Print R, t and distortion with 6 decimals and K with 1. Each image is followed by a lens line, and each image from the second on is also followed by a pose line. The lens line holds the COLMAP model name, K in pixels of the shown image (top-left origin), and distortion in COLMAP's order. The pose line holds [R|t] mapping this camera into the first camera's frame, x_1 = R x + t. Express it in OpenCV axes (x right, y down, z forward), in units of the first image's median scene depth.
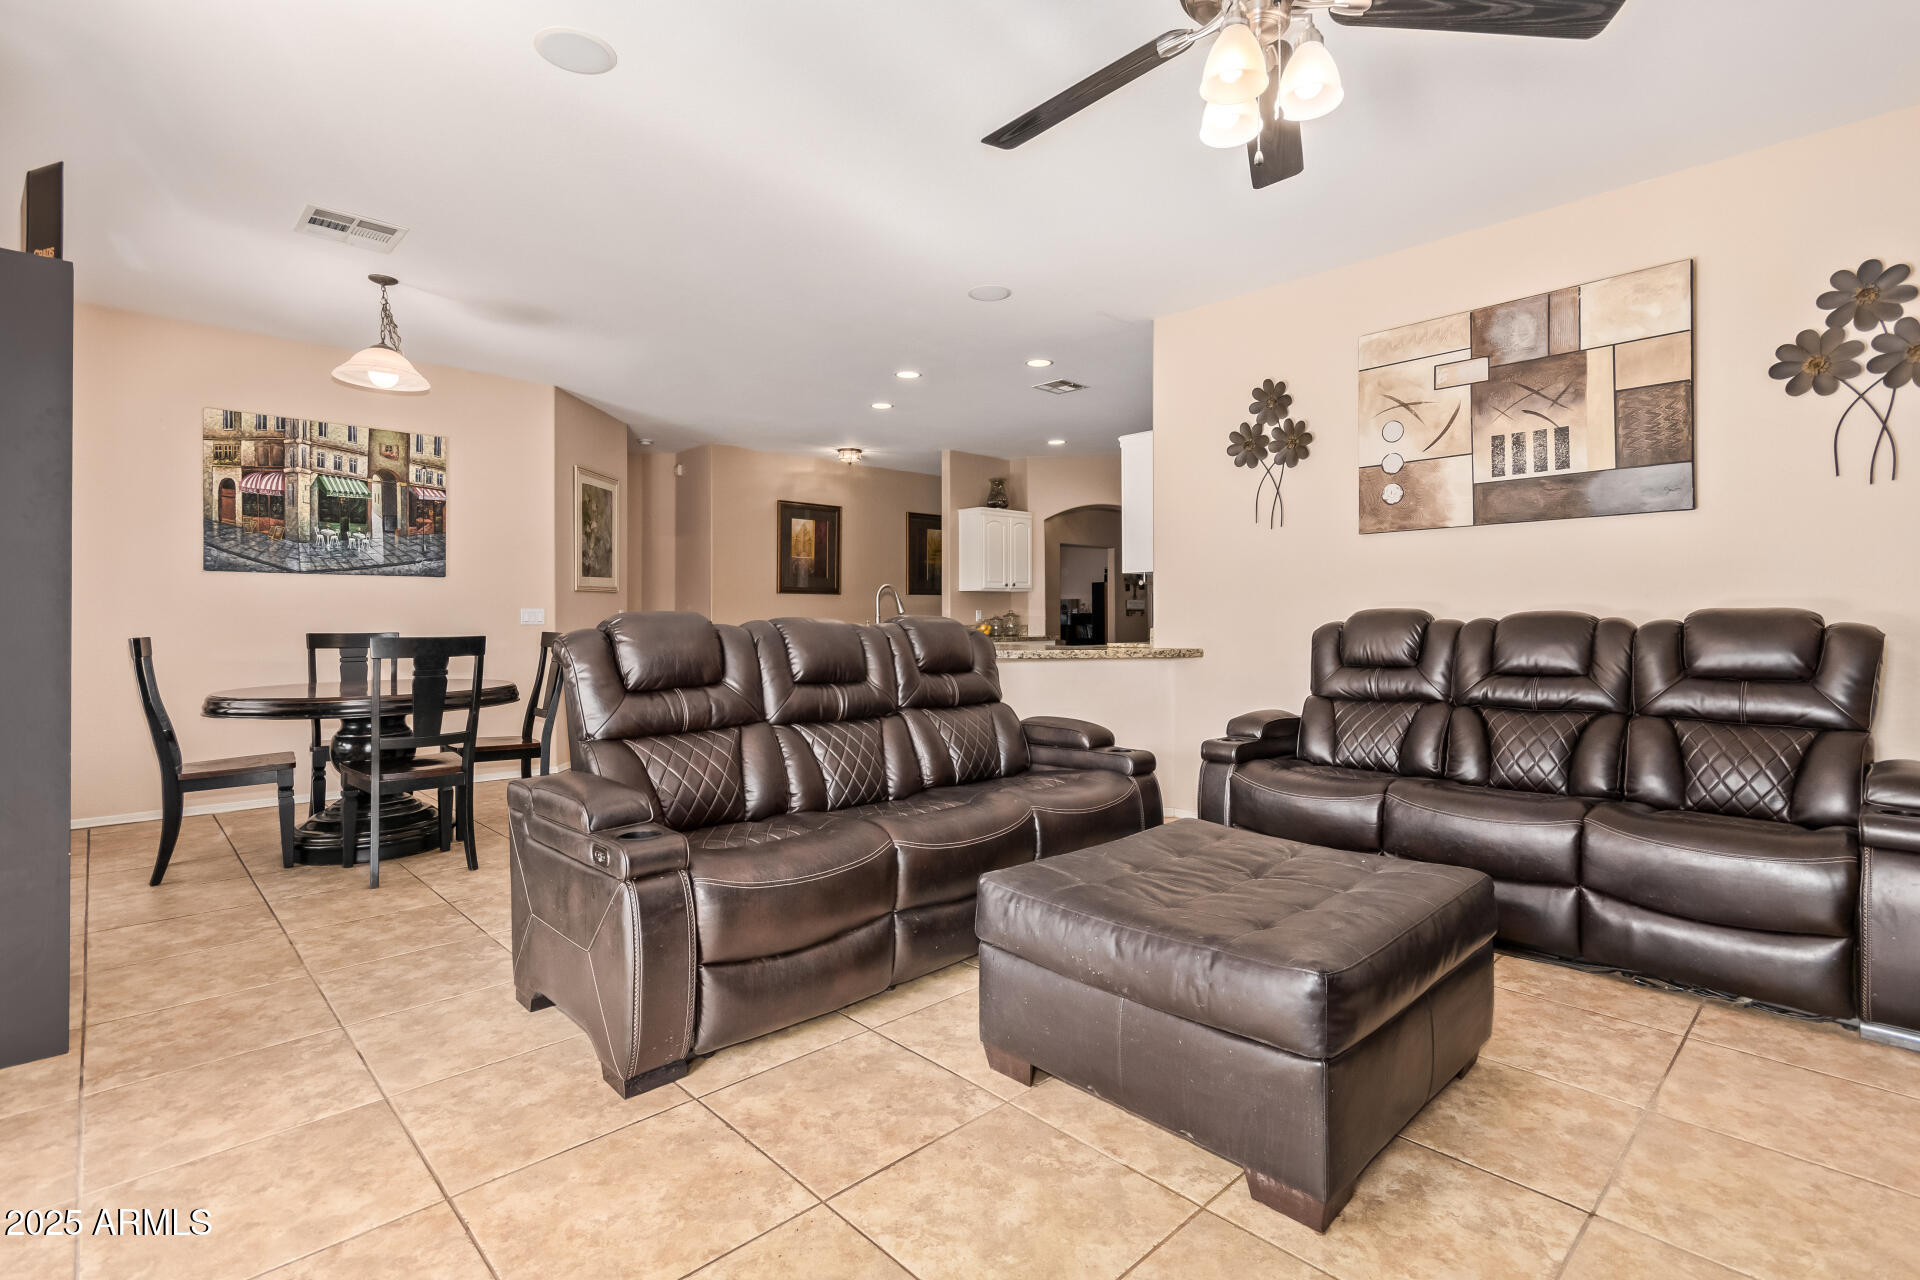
lens RADIAL K [[900.6, 0, 947.3], [0, 900.6, 621.0], [0, 0, 1]] dist [0.004357, -0.007169]
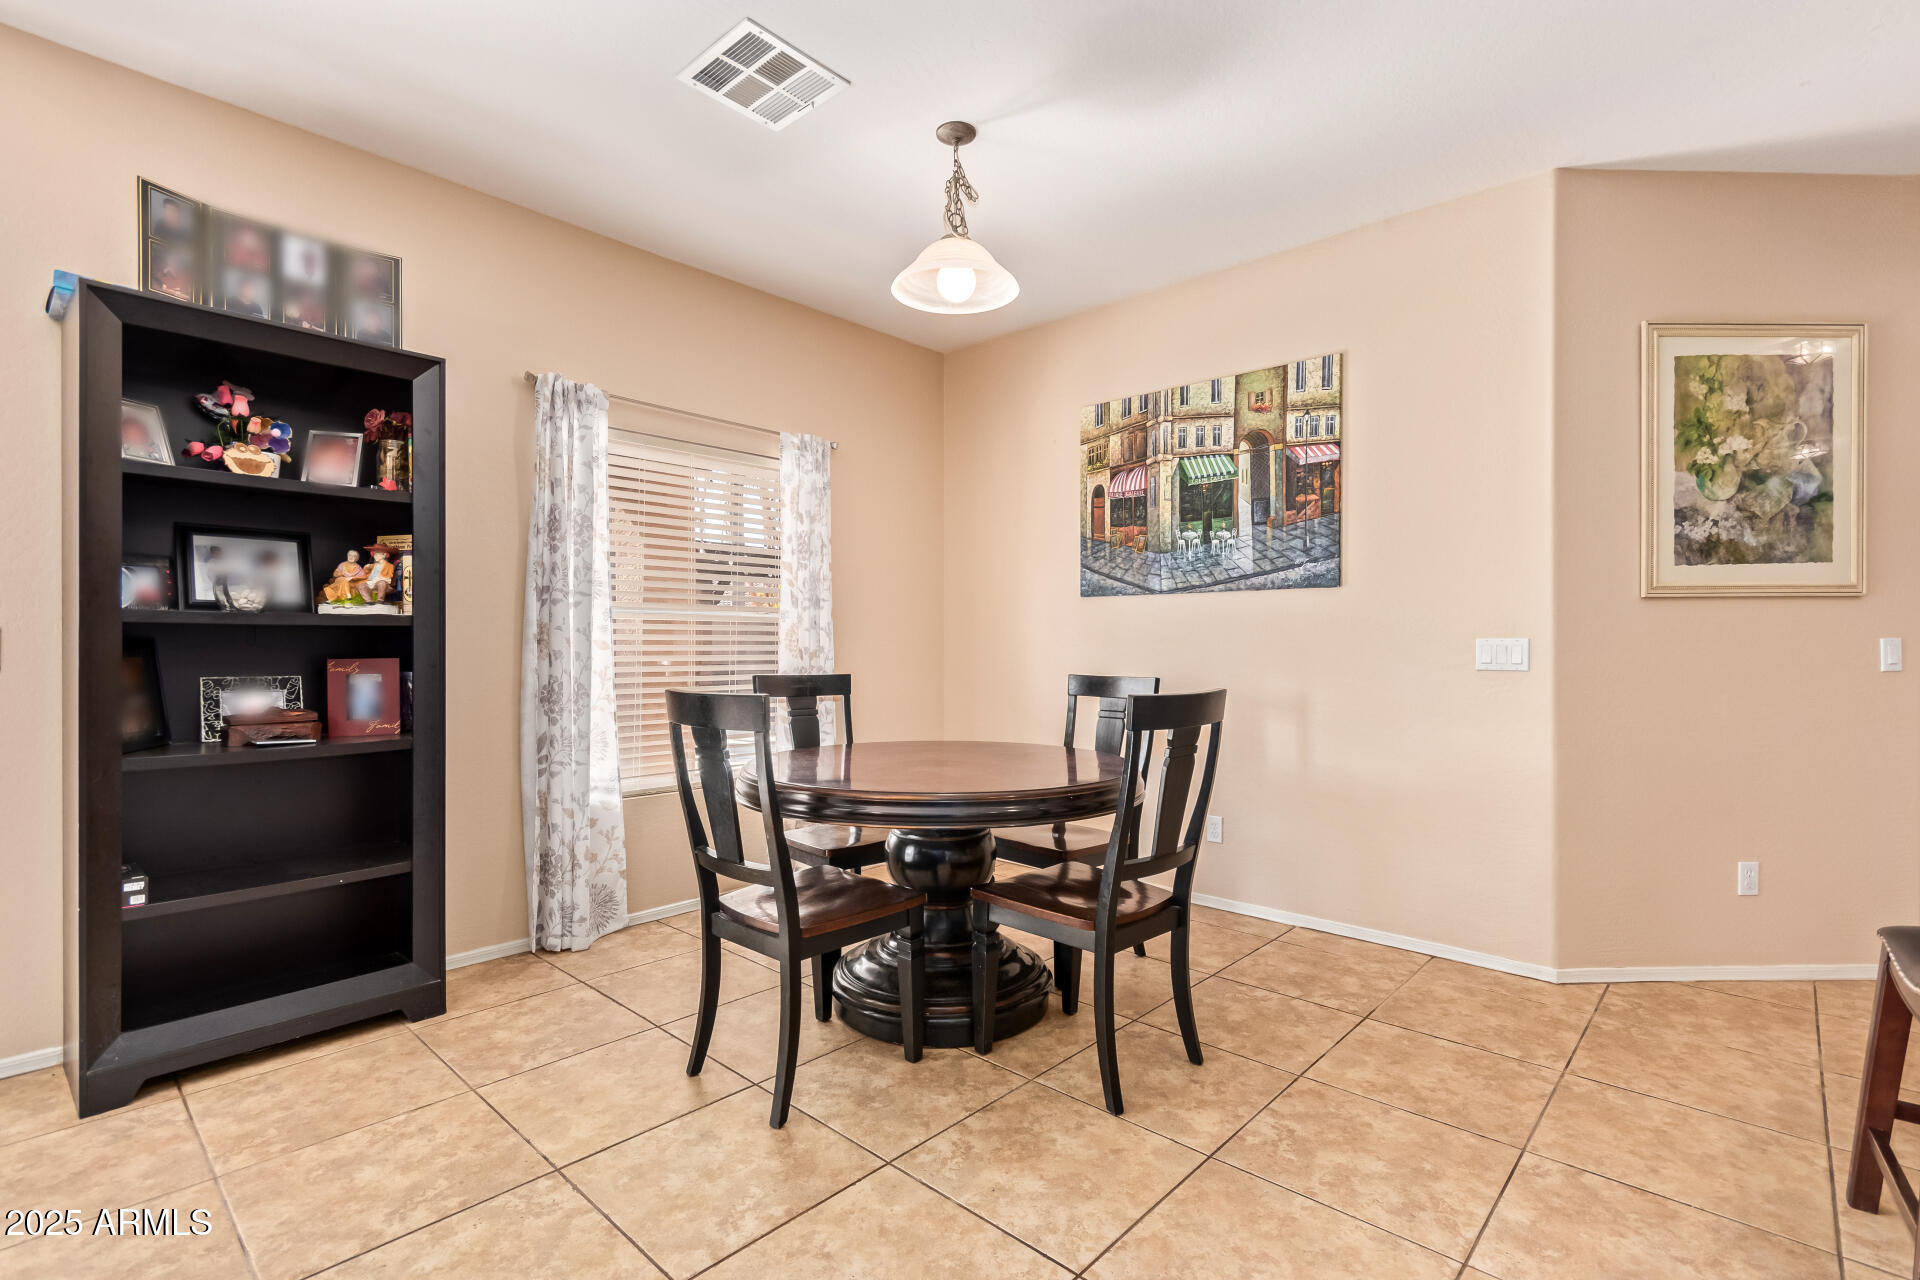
lens RADIAL K [[900.6, 0, 951.8], [0, 900.6, 643.3], [0, 0, 1]] dist [0.004357, -0.007169]
pose [[0.082748, -0.002079, -0.996568, 0.019683], [-0.005627, 0.999981, -0.002554, -0.011757], [0.996555, 0.005819, 0.082735, 0.943289]]
